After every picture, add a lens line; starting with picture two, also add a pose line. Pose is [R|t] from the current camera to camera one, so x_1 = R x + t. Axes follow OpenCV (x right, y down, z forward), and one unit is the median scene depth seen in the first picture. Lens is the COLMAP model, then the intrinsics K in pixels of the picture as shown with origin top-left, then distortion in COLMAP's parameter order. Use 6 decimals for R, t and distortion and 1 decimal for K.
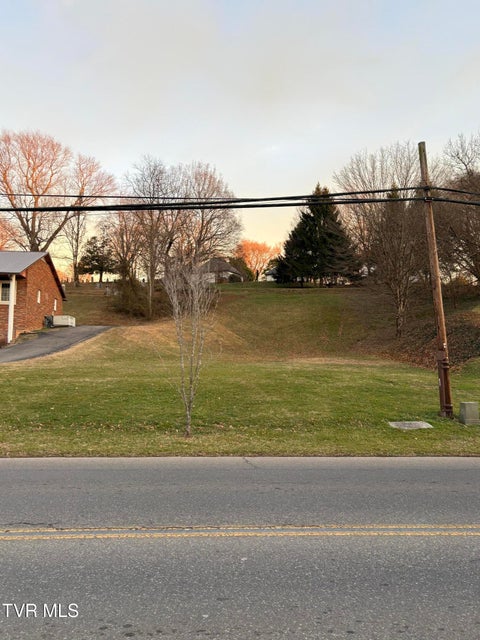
lens RADIAL K [[512.7, 0, 237.1], [0, 512.7, 320.1], [0, 0, 1]] dist [0.061715, -0.080156]
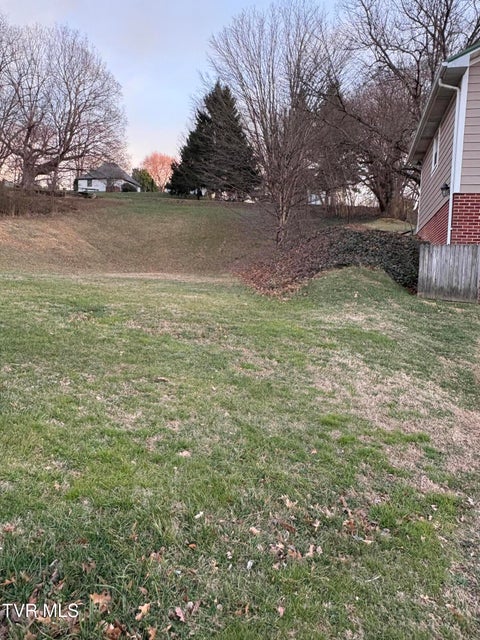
lens RADIAL K [[488.9, 0, 240.0], [0, 488.9, 320.0], [0, 0, 1]] dist [-0.001589, 0.003371]
pose [[0.986404, 0.031420, 0.161306, 0.243153], [-0.055350, 0.987724, 0.146075, 0.046283], [-0.154736, -0.153017, 0.976034, 0.427467]]
